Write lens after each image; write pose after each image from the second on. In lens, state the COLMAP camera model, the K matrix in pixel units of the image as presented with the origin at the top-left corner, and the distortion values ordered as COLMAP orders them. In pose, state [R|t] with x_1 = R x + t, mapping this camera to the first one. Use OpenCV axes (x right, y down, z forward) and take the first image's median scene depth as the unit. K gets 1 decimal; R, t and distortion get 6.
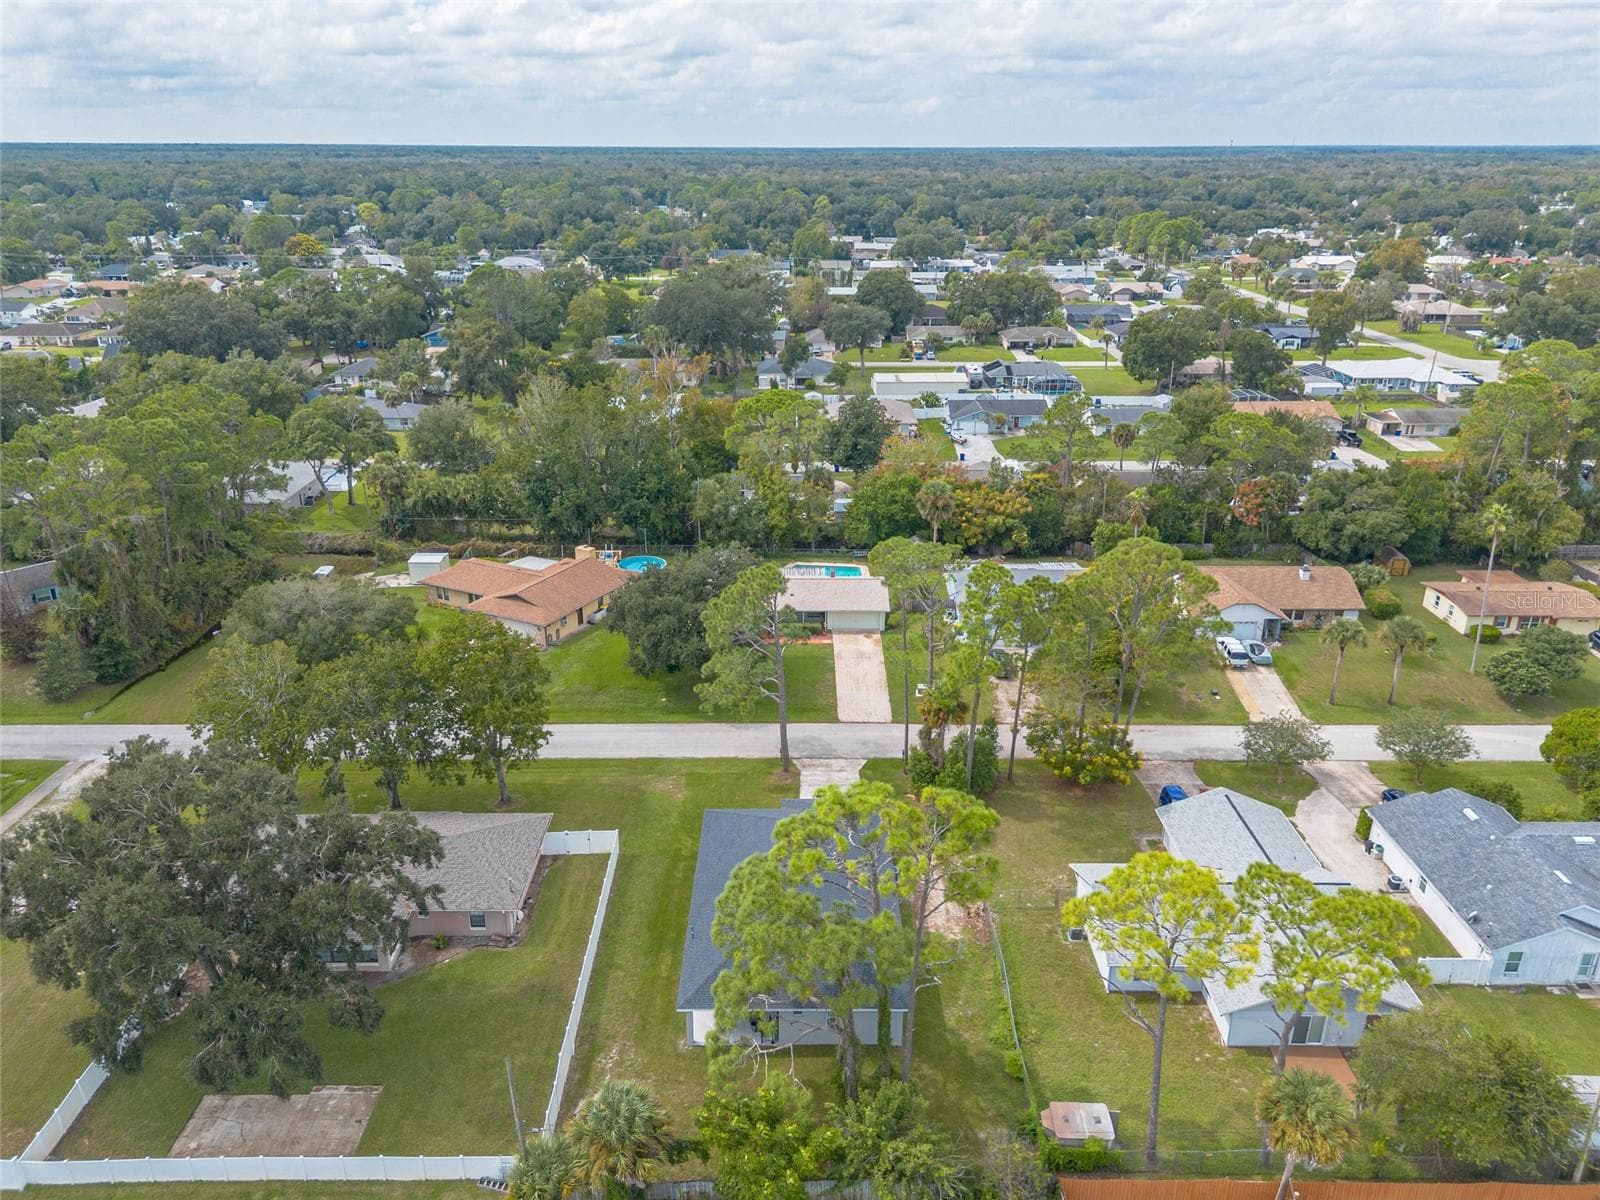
lens RADIAL K [[1149.0, 0, 800.0], [0, 1149.0, 600.0], [0, 0, 1]] dist [0.022968, -0.001585]
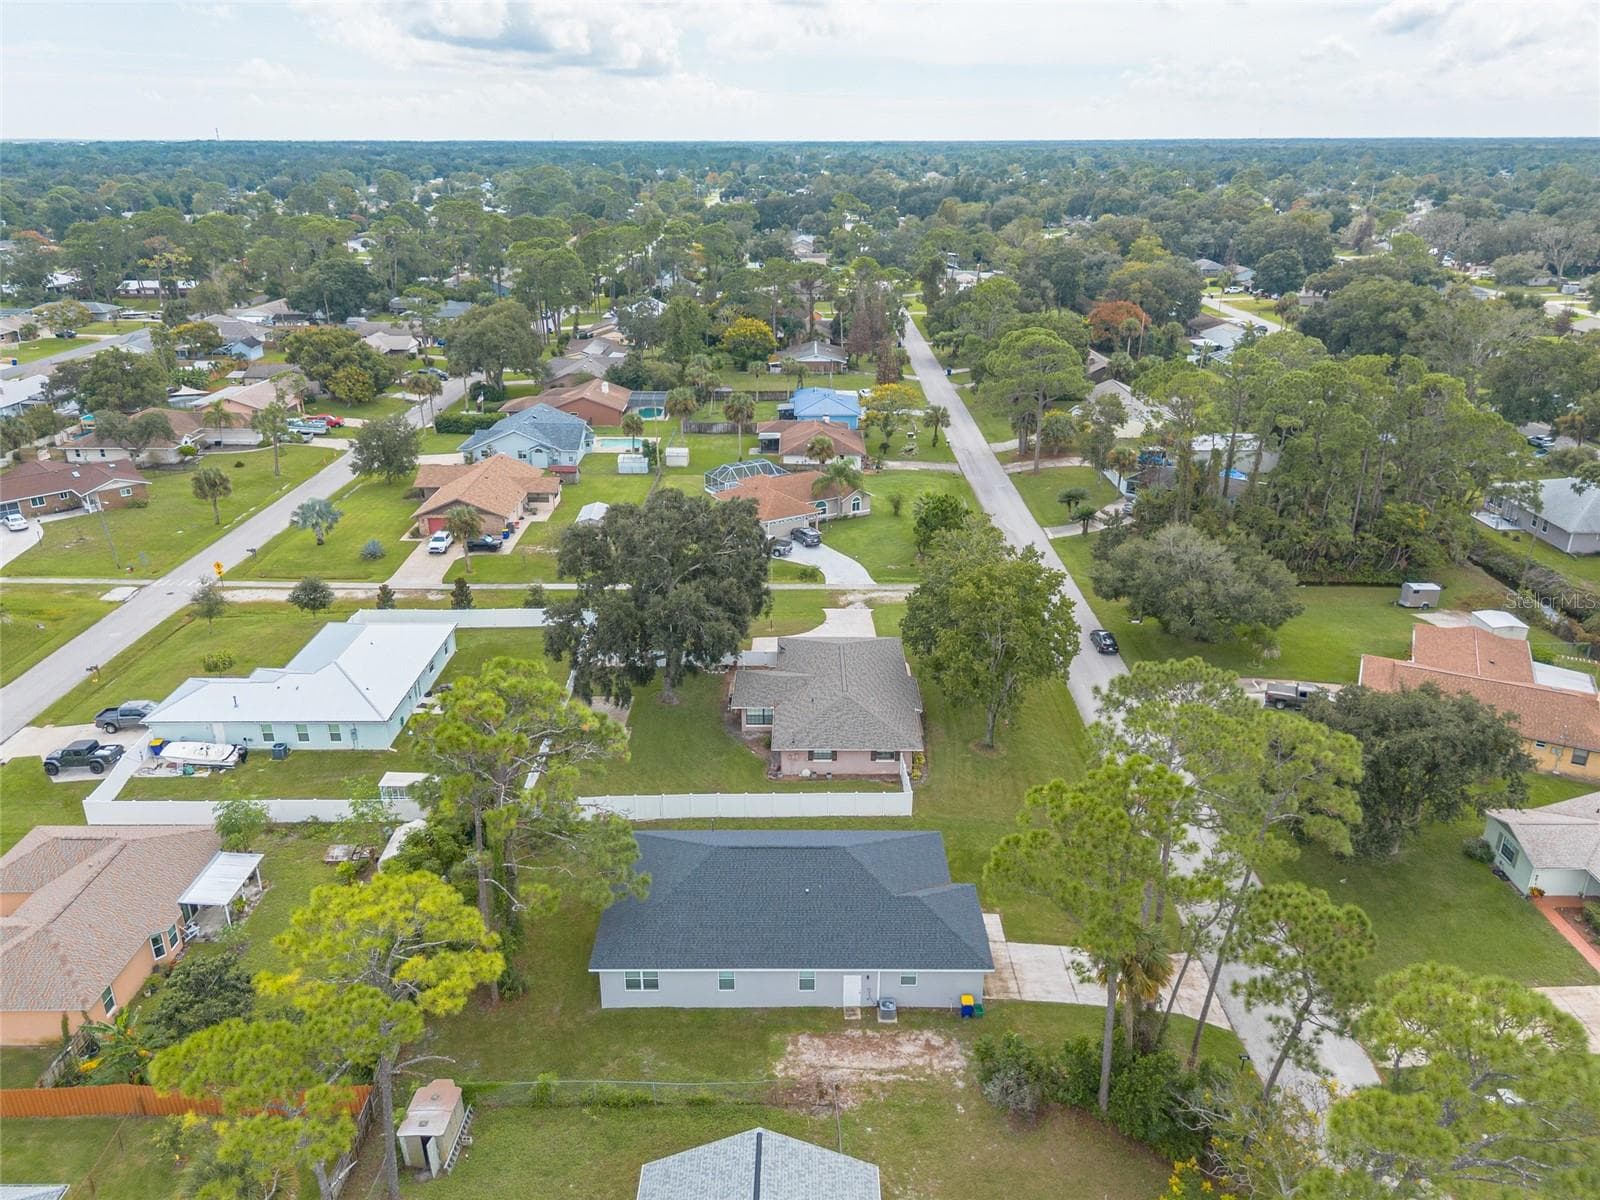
lens RADIAL K [[1136.5, 0, 801.5], [0, 1136.5, 643.7], [0, 0, 1]] dist [0.069419, -0.049019]
pose [[0.012409, 0.410604, -0.911729, 0.356770], [-0.374918, 0.847191, 0.376436, -0.127505], [0.926975, 0.337153, 0.164455, 0.389174]]
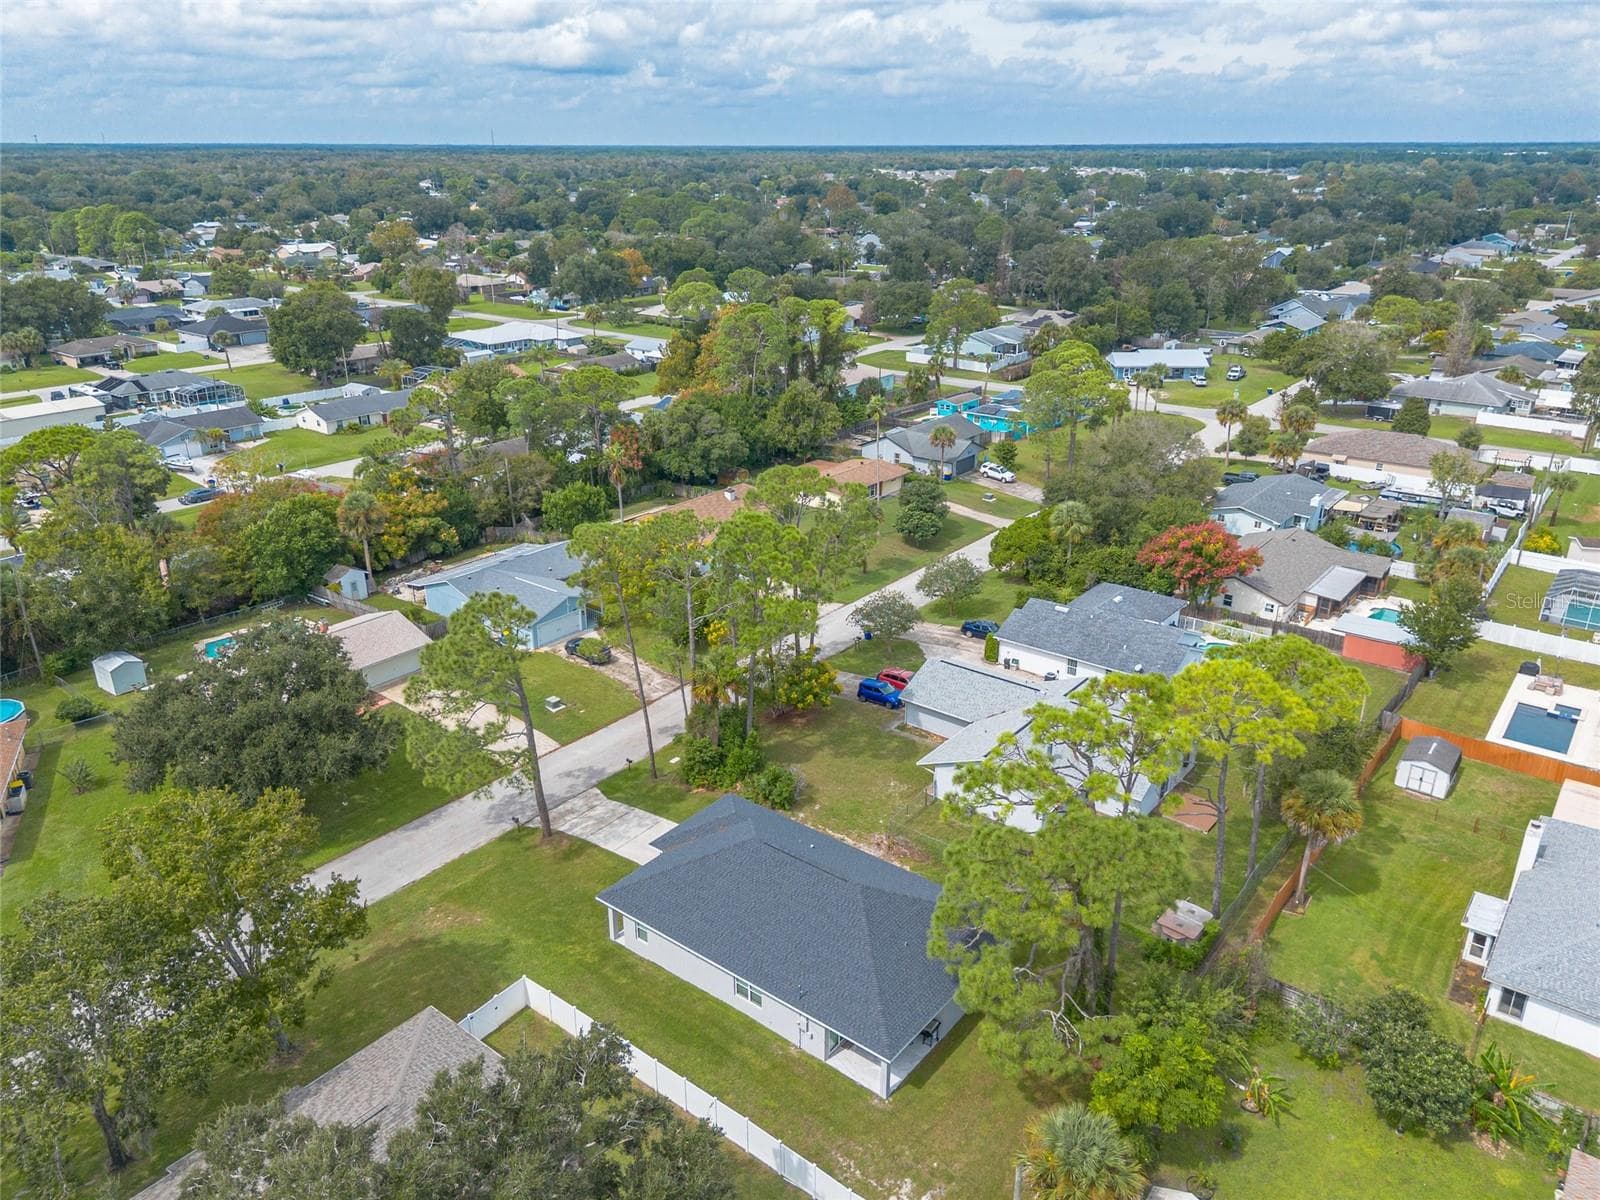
lens RADIAL K [[1145.8, 0, 776.0], [0, 1145.8, 626.6], [0, 0, 1]] dist [0.089247, -0.087452]
pose [[0.622162, -0.302642, 0.722026, -0.289255], [0.291839, 0.945441, 0.144814, -0.039376], [-0.726460, 0.120618, 0.676541, 0.197316]]
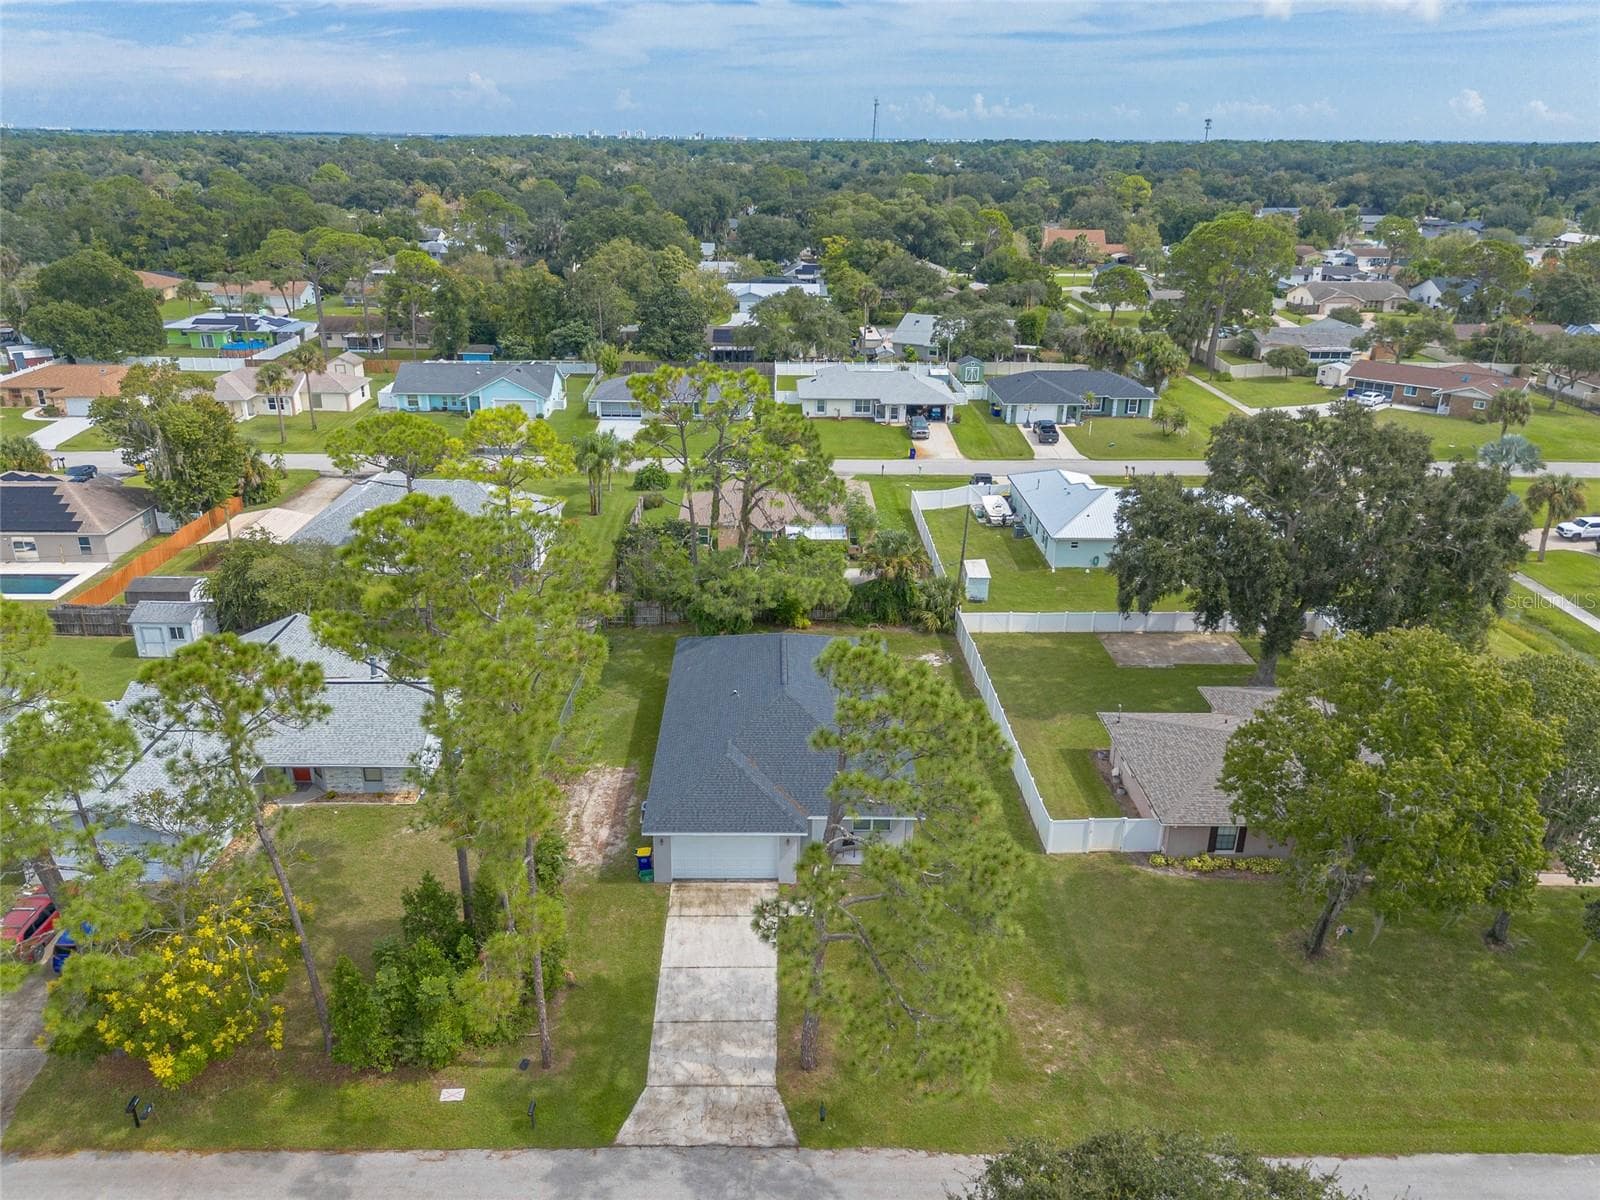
lens RADIAL K [[1145.8, 0, 776.0], [0, 1145.8, 626.6], [0, 0, 1]] dist [0.089247, -0.087452]
pose [[-0.999932, 0.001980, -0.011479, -0.004326], [-0.006733, 0.705912, 0.708268, -0.194562], [0.009505, 0.708297, -0.705850, 0.762839]]
